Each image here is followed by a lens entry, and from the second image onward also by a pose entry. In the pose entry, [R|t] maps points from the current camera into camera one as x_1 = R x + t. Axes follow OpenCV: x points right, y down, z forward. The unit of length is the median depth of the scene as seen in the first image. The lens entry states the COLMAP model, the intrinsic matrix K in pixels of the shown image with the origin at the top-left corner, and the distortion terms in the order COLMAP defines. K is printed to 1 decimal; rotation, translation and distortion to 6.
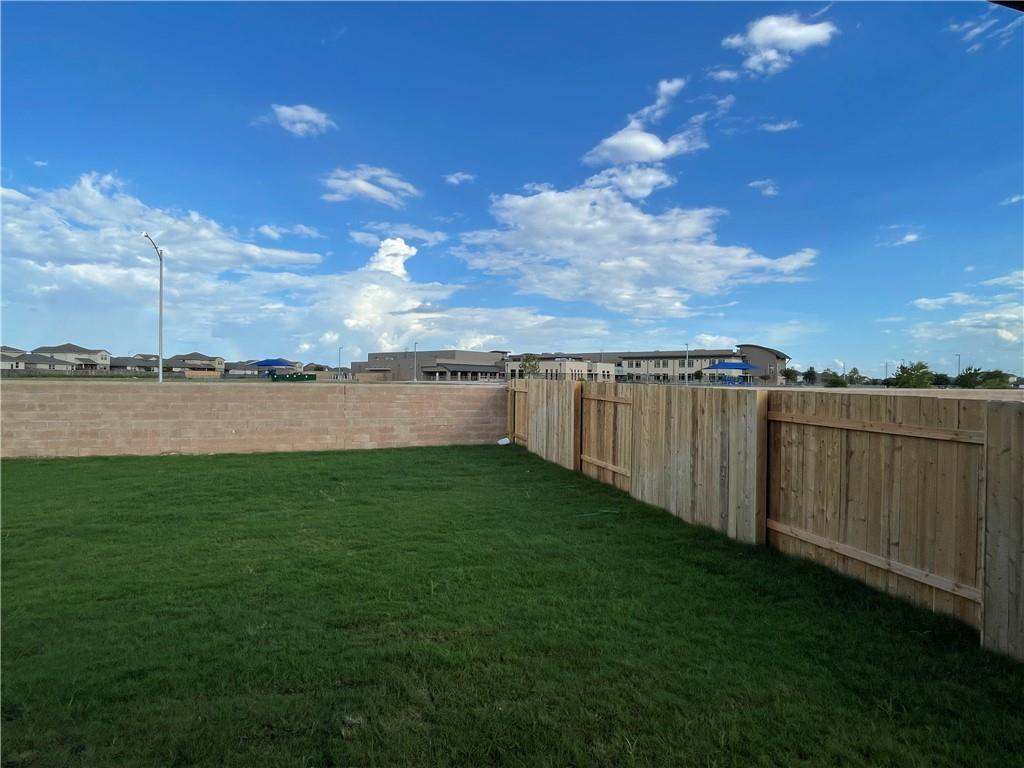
lens RADIAL K [[528.2, 0, 512.3], [0, 528.2, 387.9], [0, 0, 1]] dist [-0.005504, 0.000872]
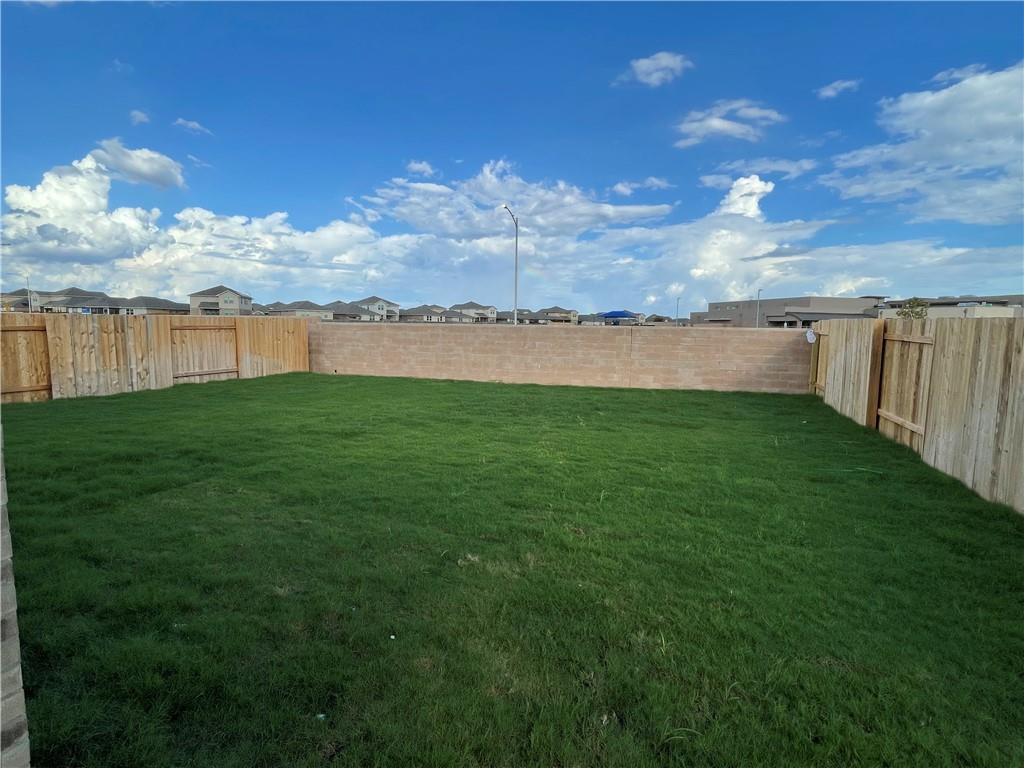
lens RADIAL K [[528.2, 0, 514.2], [0, 528.2, 386.8], [0, 0, 1]] dist [-0.005504, 0.000872]
pose [[0.811074, 0.064994, -0.581322, 0.111896], [-0.012933, 0.995557, 0.093263, 0.017844], [0.584801, -0.068125, 0.808311, 0.006355]]
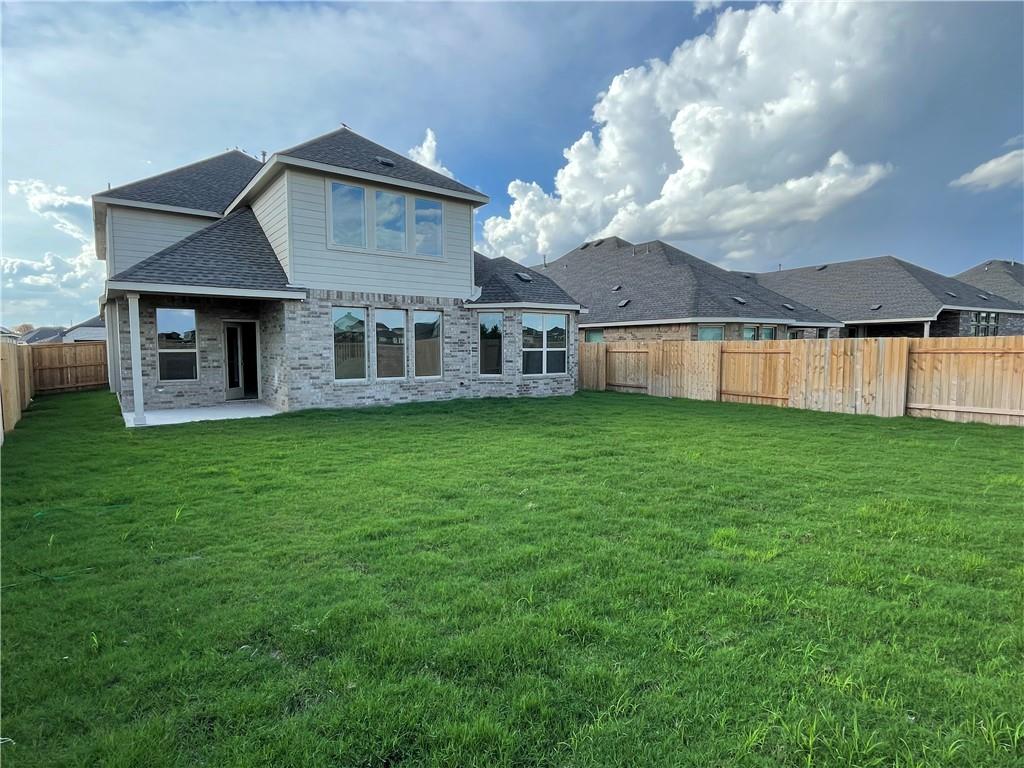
lens RADIAL K [[528.2, 0, 513.5], [0, 528.2, 382.6], [0, 0, 1]] dist [-0.005504, 0.000872]
pose [[-0.930074, 0.013704, -0.367117, -0.072944], [-0.016225, 0.996797, 0.078314, 0.002494], [0.367014, 0.078794, -0.926872, 1.029870]]
